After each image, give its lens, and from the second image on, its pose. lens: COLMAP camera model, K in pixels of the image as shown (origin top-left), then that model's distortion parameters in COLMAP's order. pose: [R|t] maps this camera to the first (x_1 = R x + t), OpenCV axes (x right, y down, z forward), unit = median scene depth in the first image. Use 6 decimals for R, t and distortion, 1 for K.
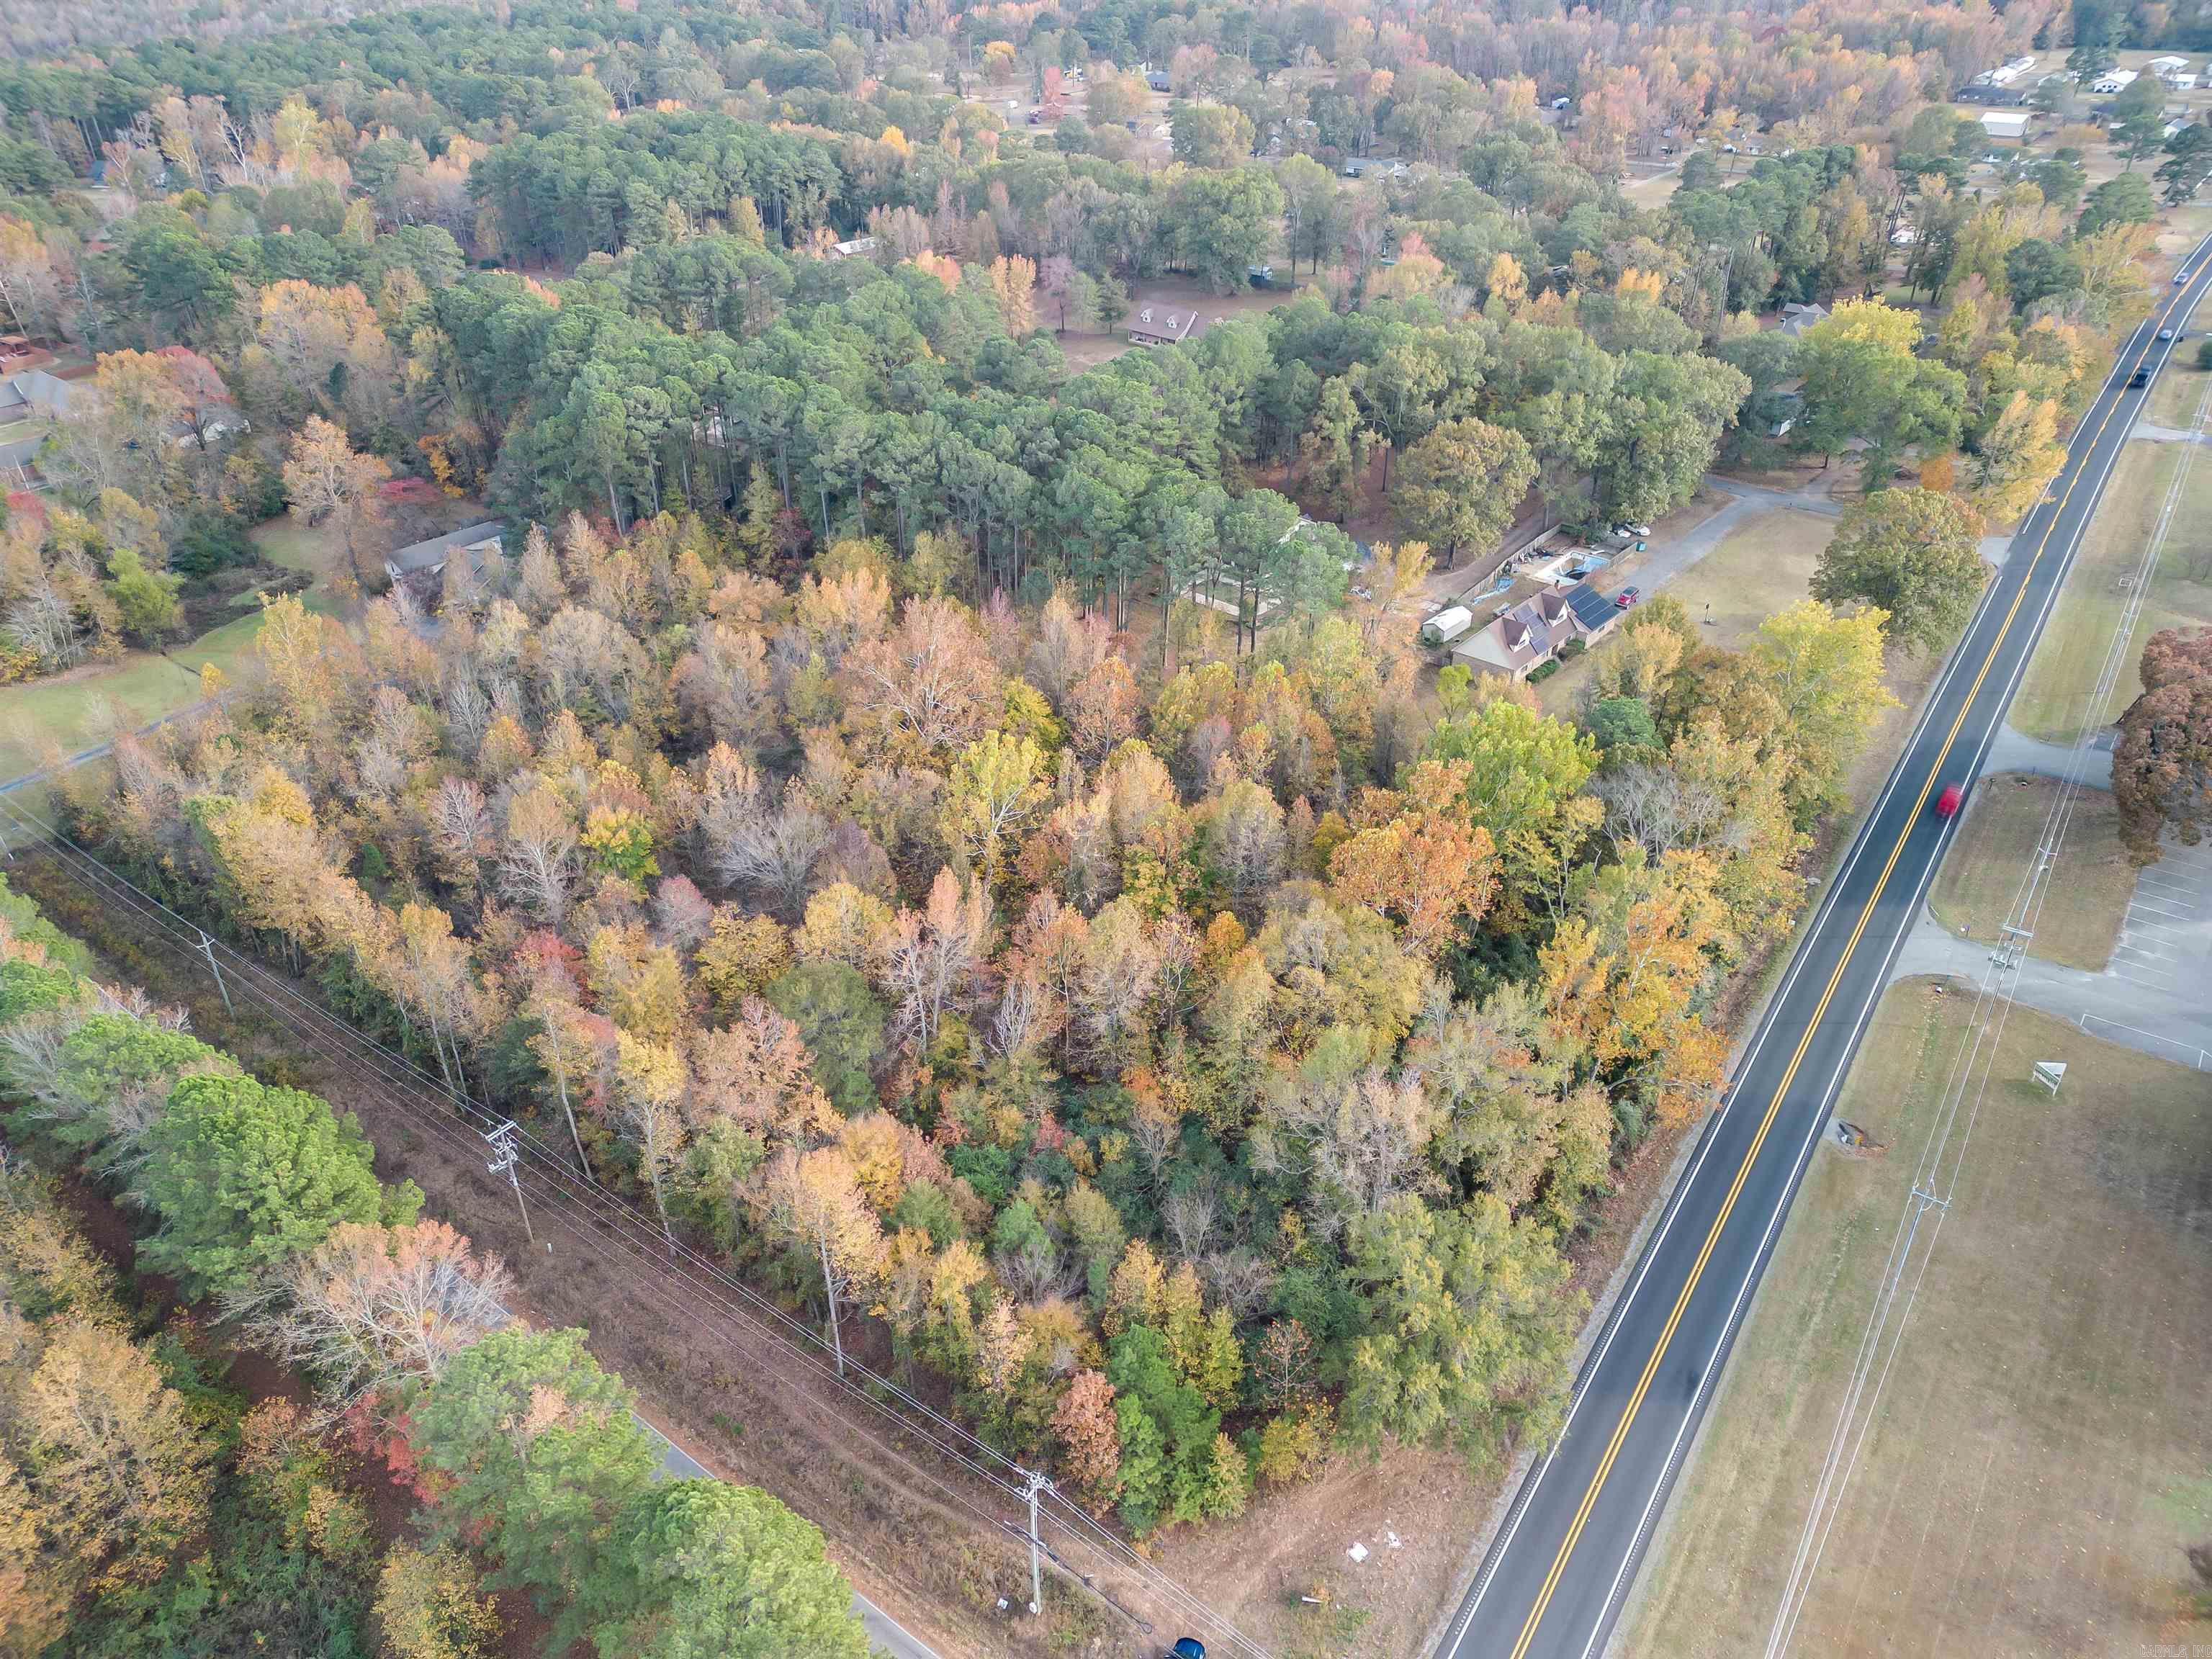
lens RADIAL K [[1533.1, 0, 1106.0], [0, 1533.1, 829.5], [0, 0, 1]] dist [0.044987, -0.040285]
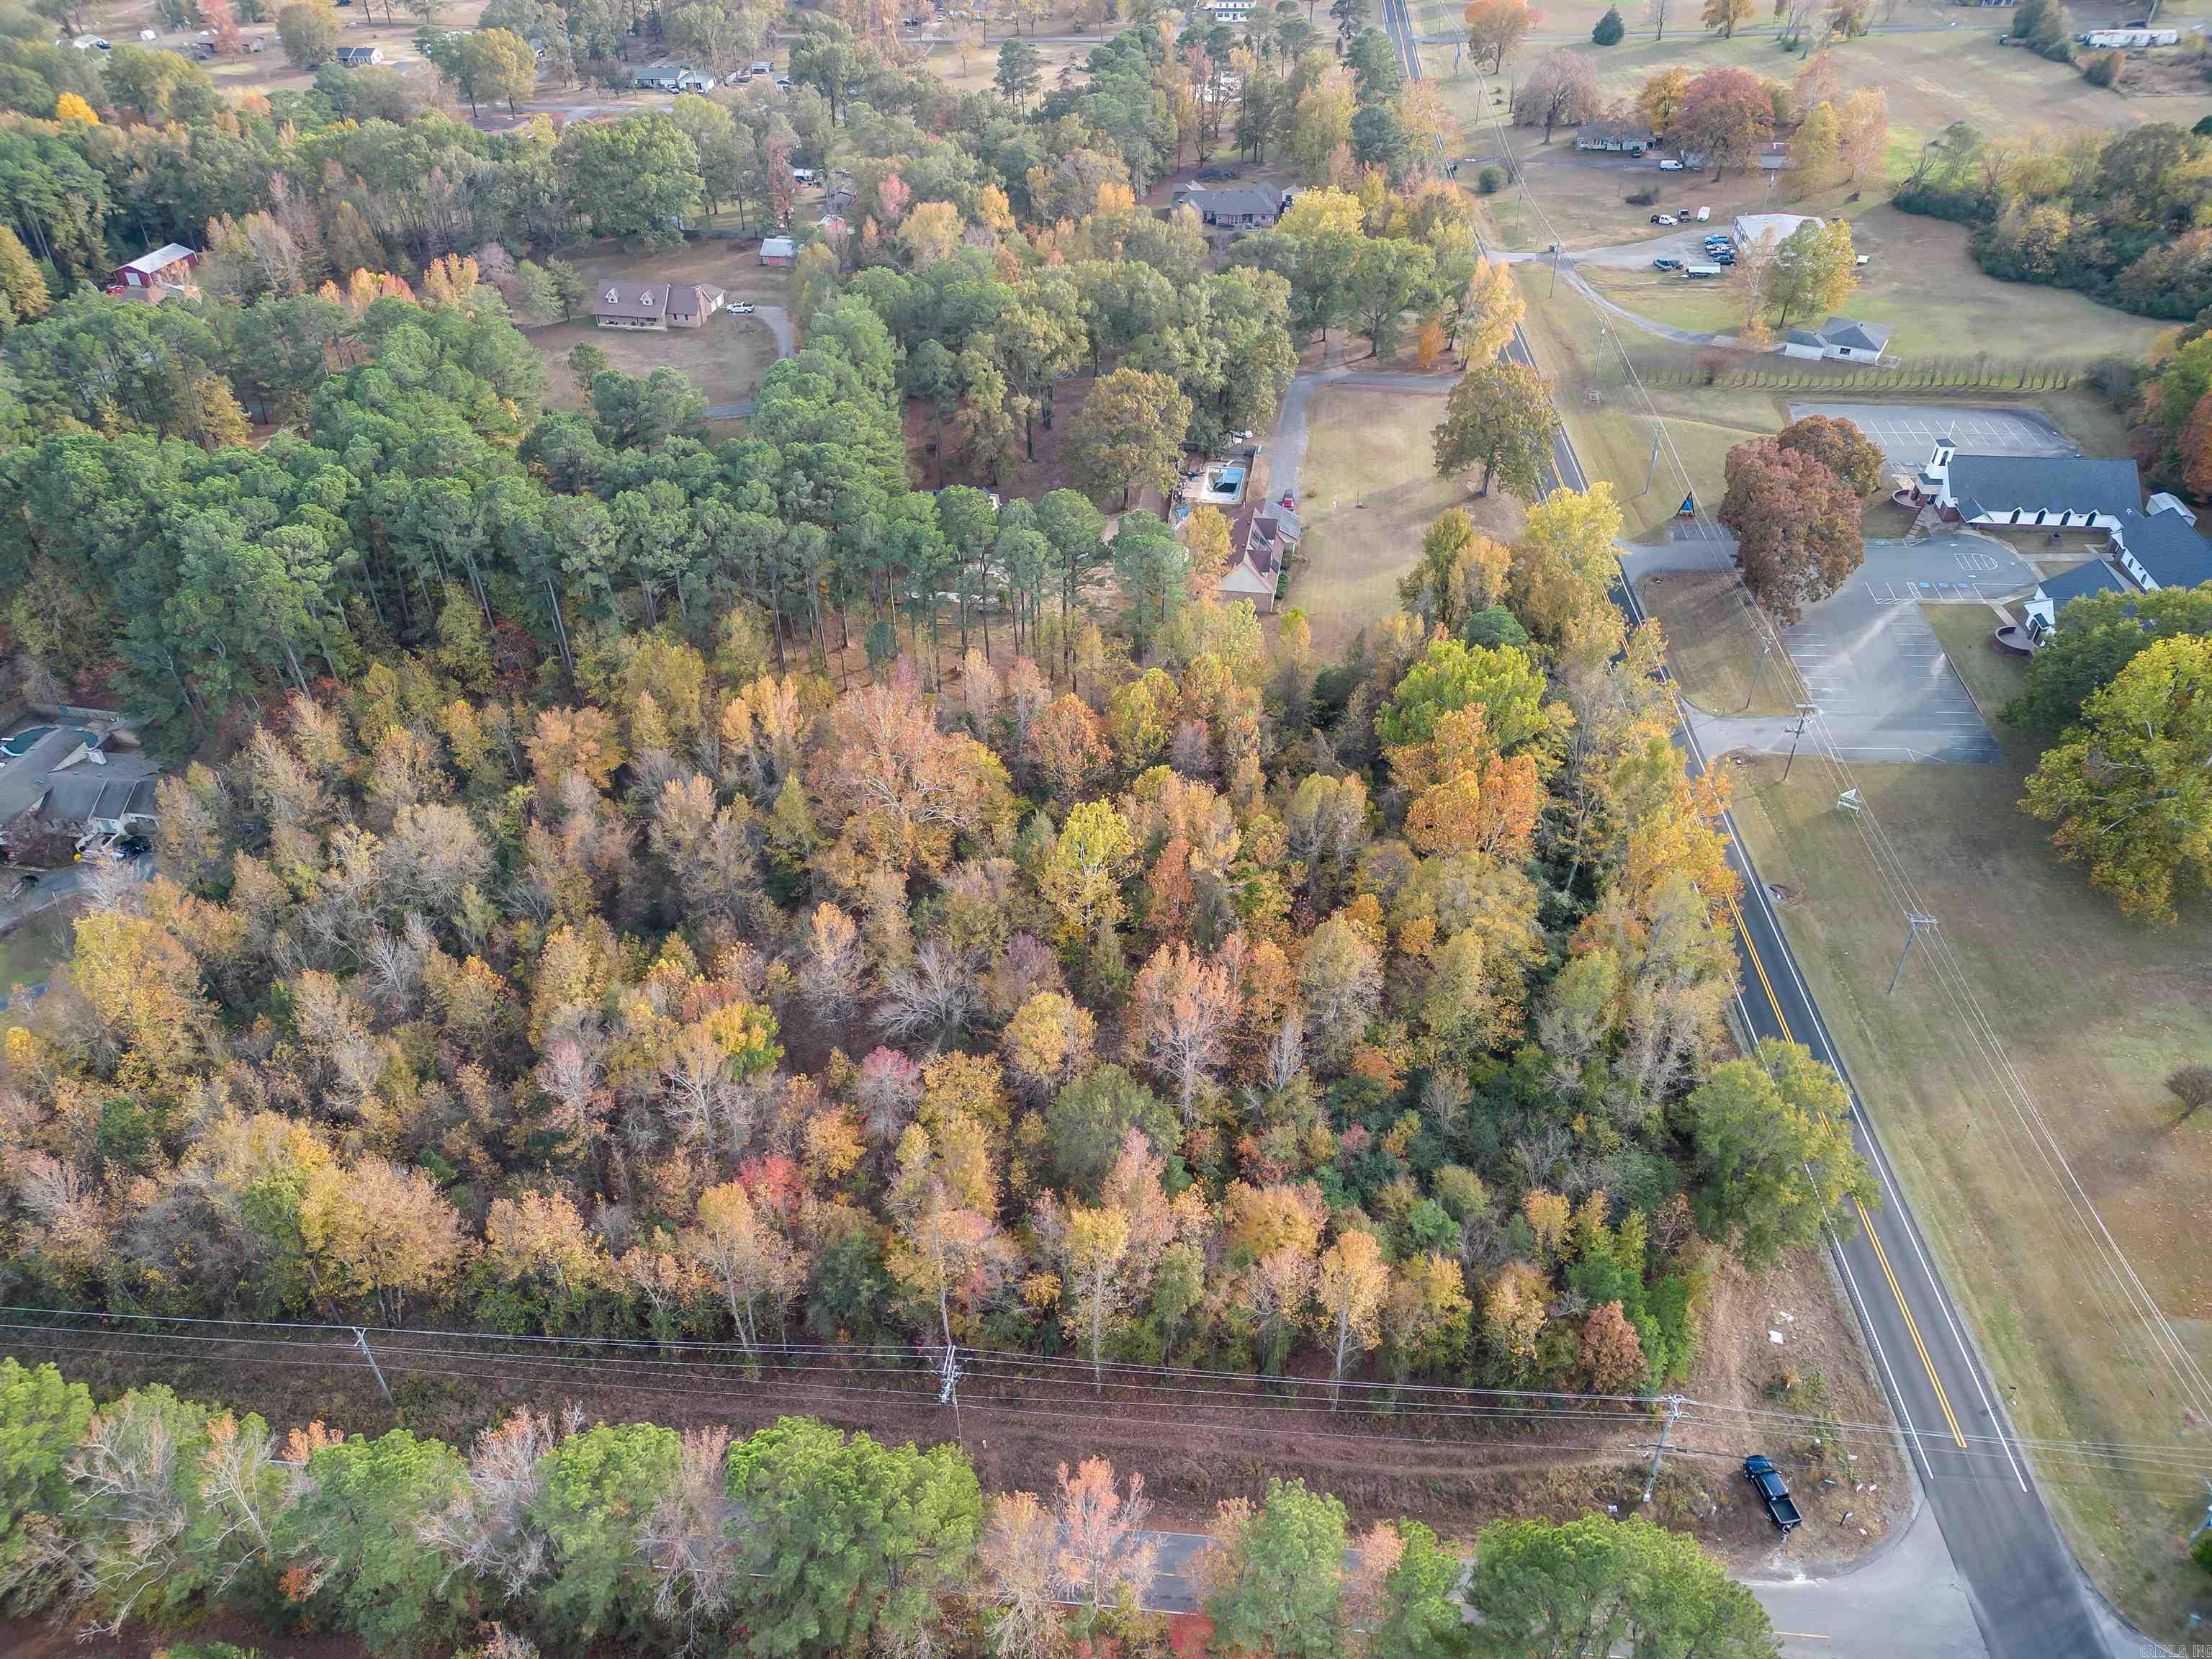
lens RADIAL K [[1533.1, 0, 1106.0], [0, 1533.1, 829.5], [0, 0, 1]] dist [0.044987, -0.040285]
pose [[0.848391, -0.323110, 0.419323, -0.321623], [0.284956, 0.946308, 0.152645, -0.129679], [-0.446130, -0.010014, 0.894912, 0.045190]]
